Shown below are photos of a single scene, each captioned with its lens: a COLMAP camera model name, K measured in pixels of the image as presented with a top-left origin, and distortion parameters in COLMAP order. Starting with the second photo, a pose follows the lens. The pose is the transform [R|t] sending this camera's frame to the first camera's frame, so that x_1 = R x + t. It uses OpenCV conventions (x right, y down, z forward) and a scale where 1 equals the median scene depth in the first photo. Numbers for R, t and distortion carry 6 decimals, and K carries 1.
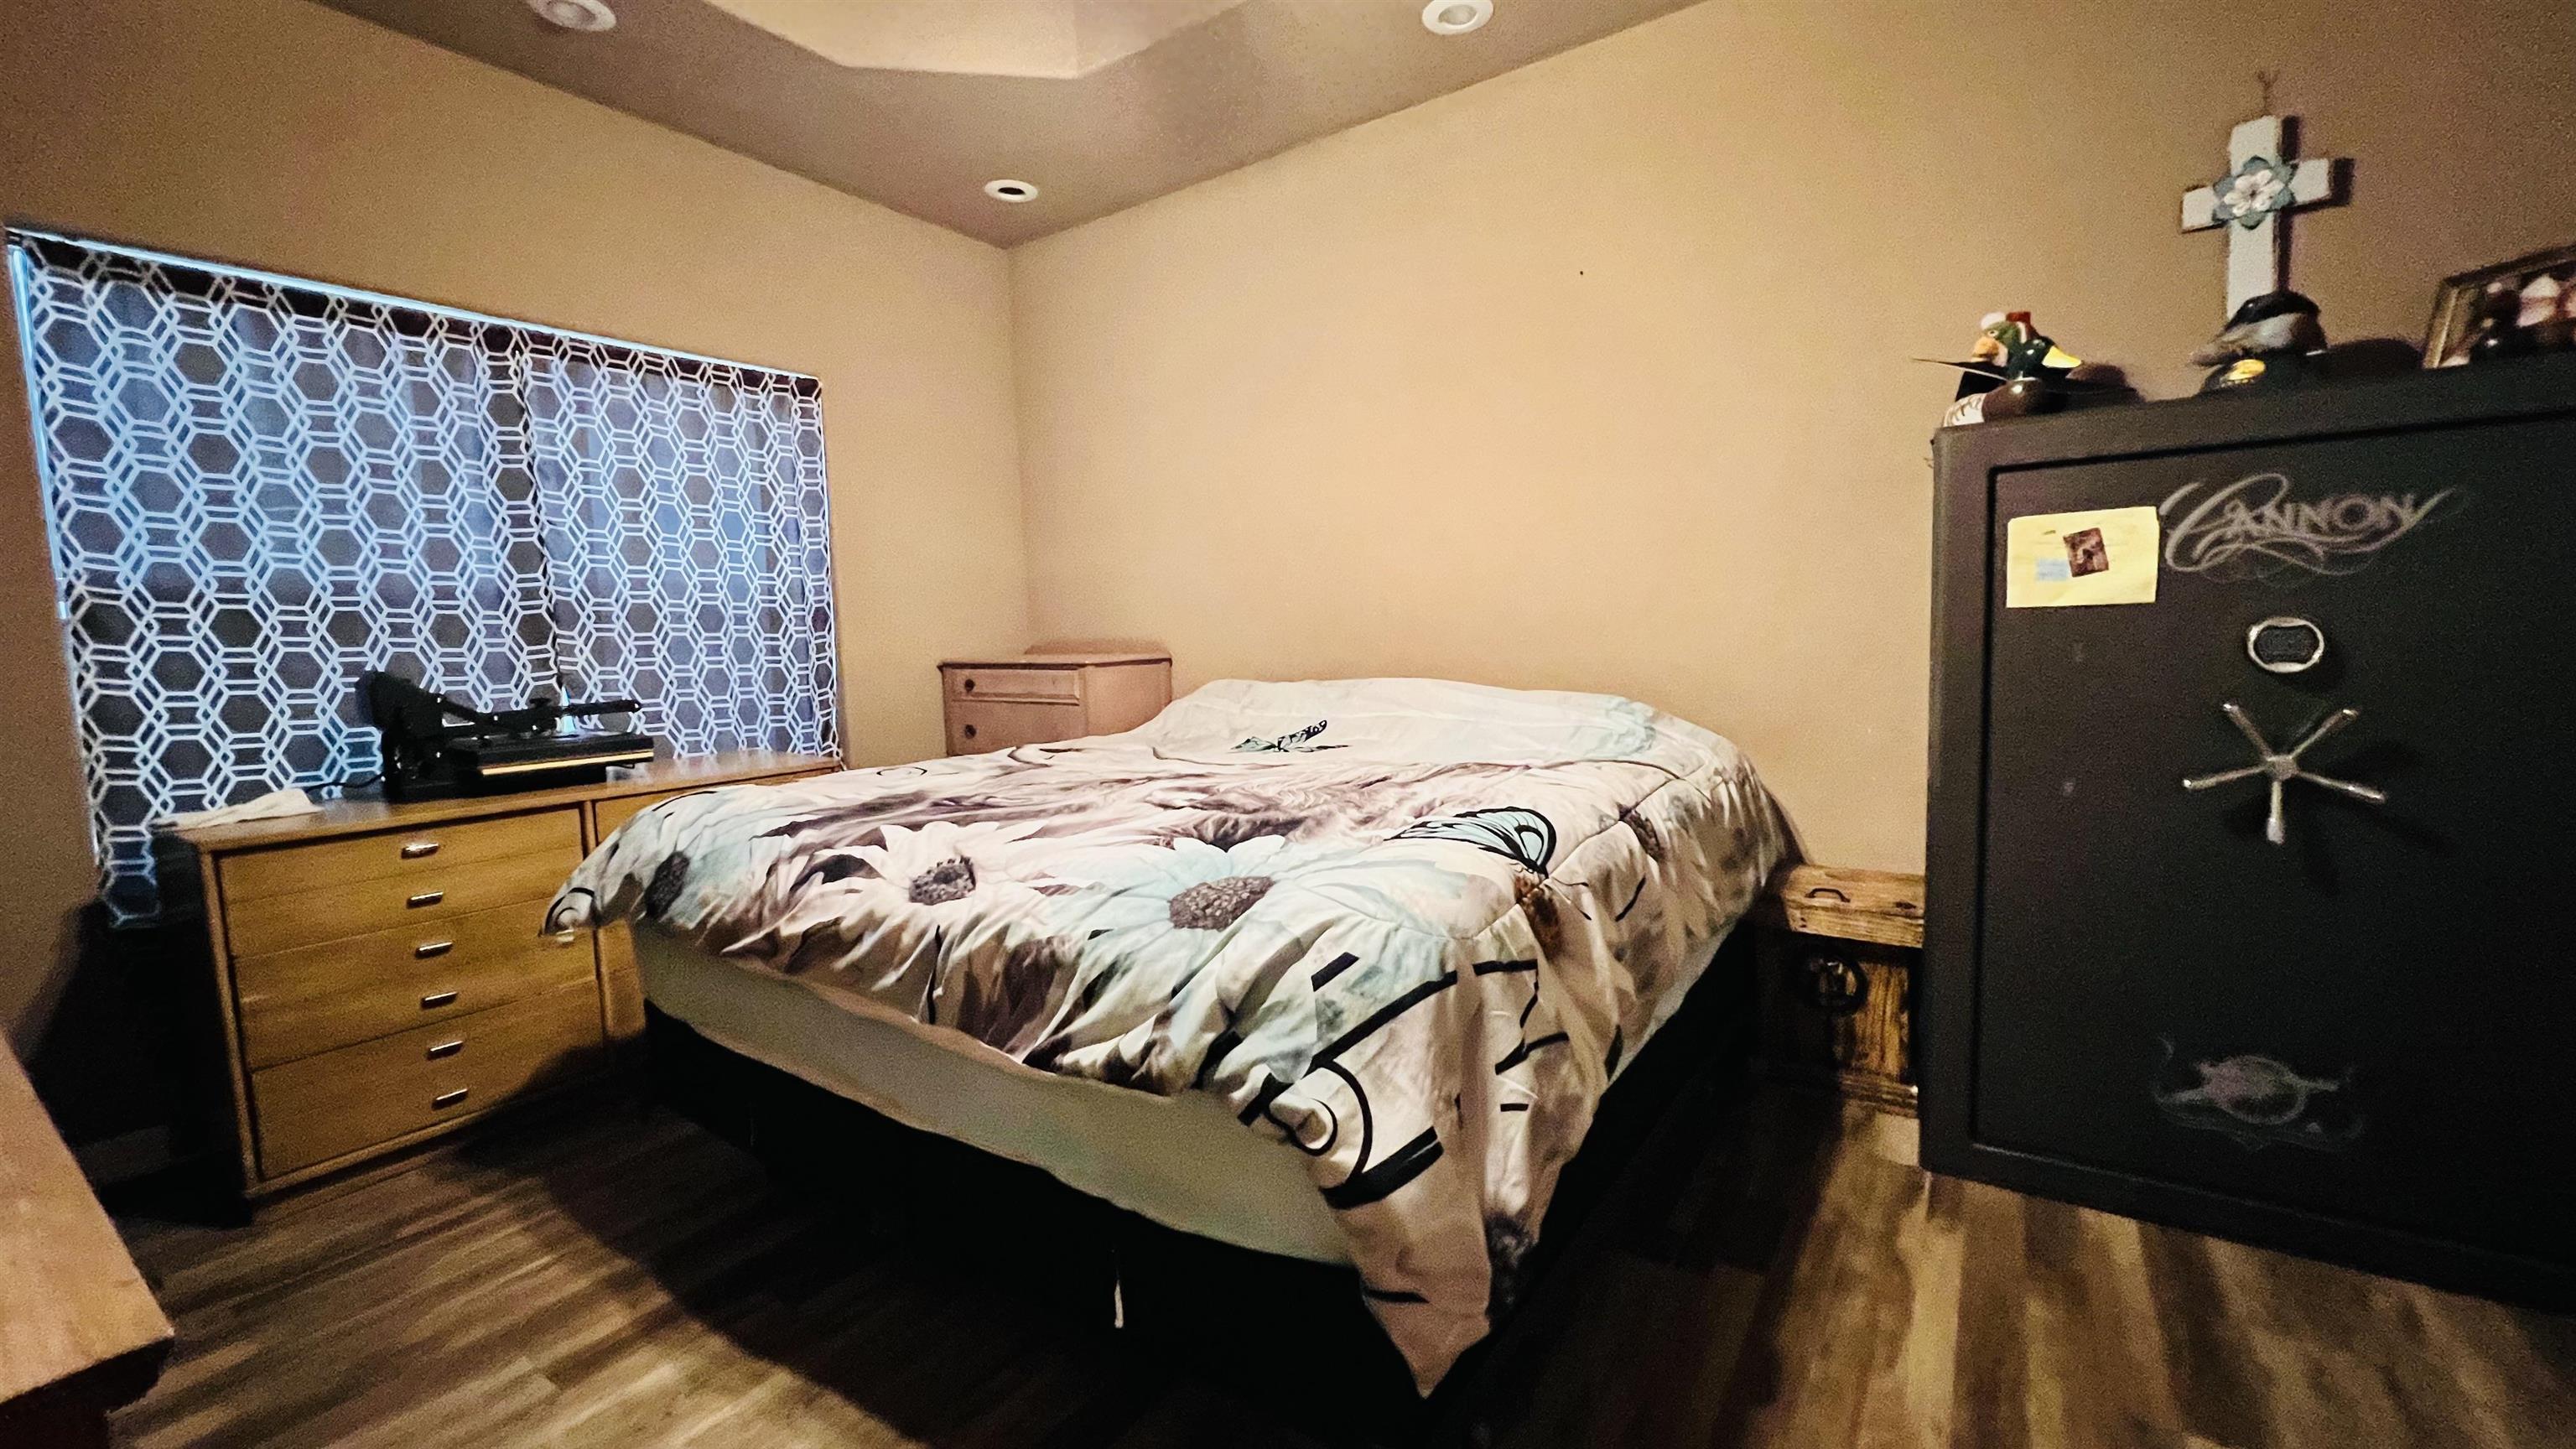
lens RADIAL K [[1028.8, 0, 1282.0], [0, 1028.8, 724.6], [0, 0, 1]] dist [0.000384, 0.000023]
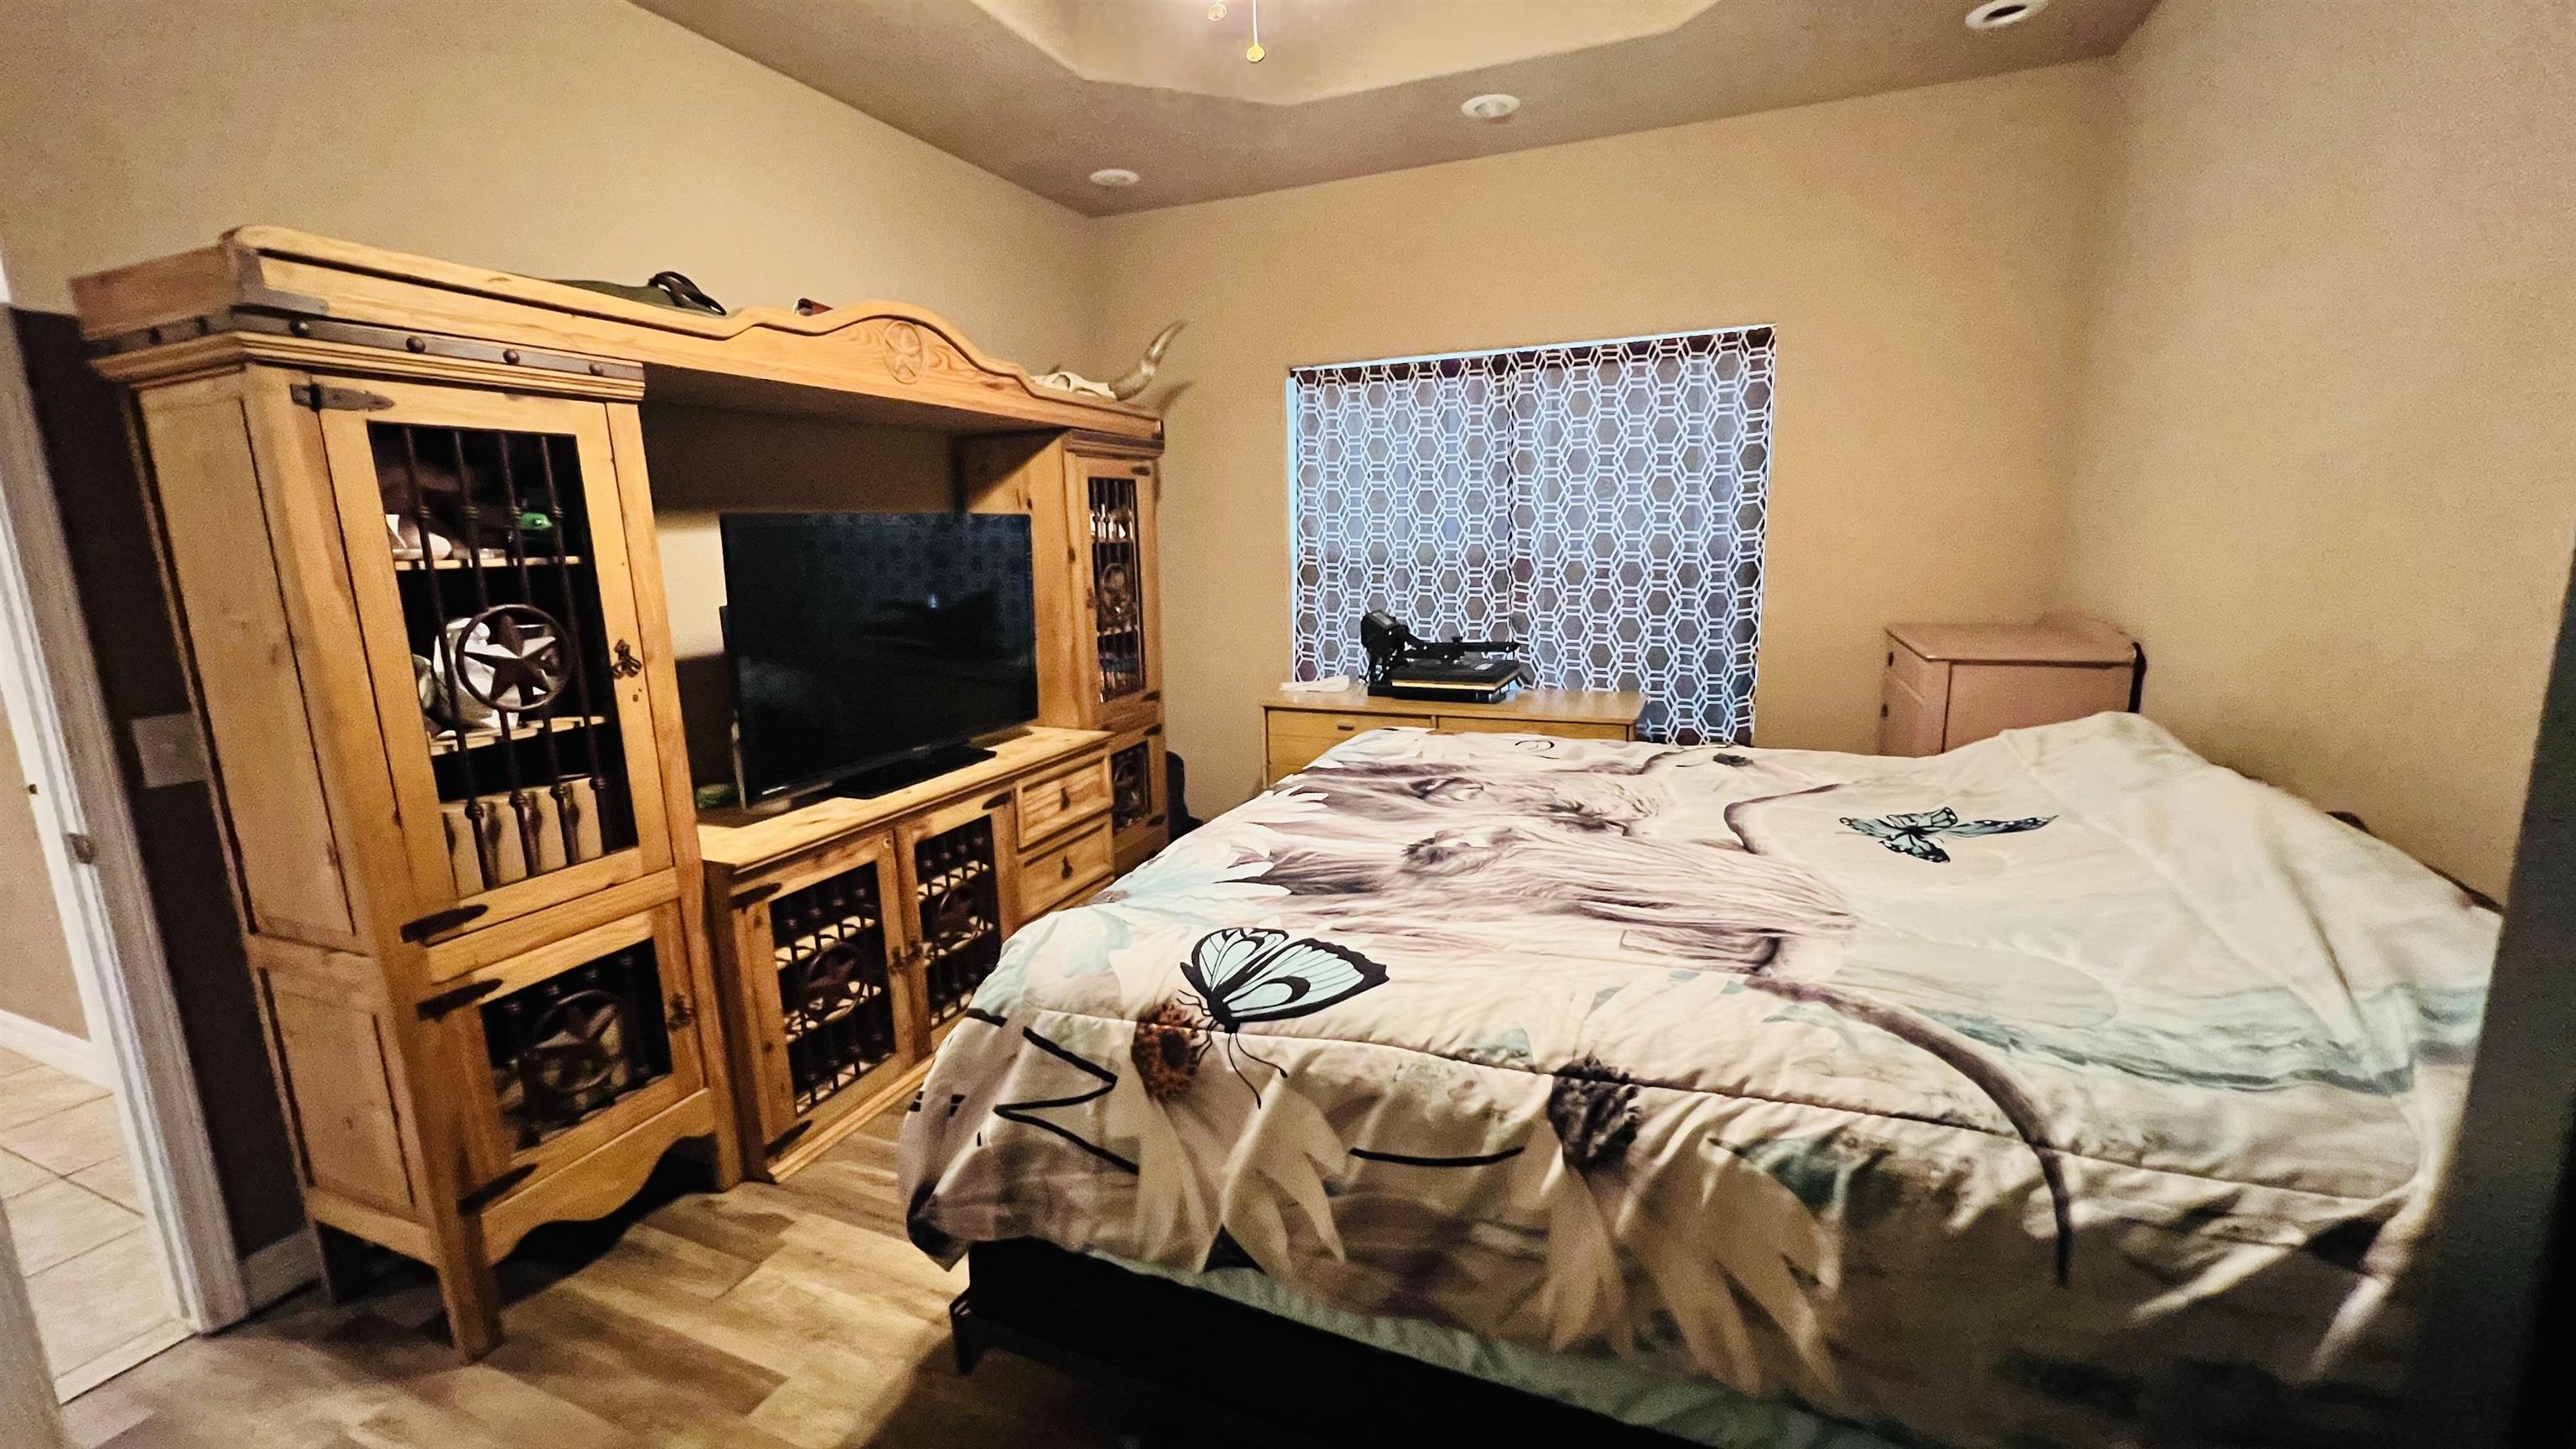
lens RADIAL K [[1028.8, 0, 1281.4], [0, 1028.8, 726.3], [0, 0, 1]] dist [0.000384, 0.000023]
pose [[0.204493, 0.209750, -0.956132, 0.671440], [-0.072655, 0.977331, 0.198861, -0.187270], [0.976168, 0.028802, 0.215096, 0.521177]]
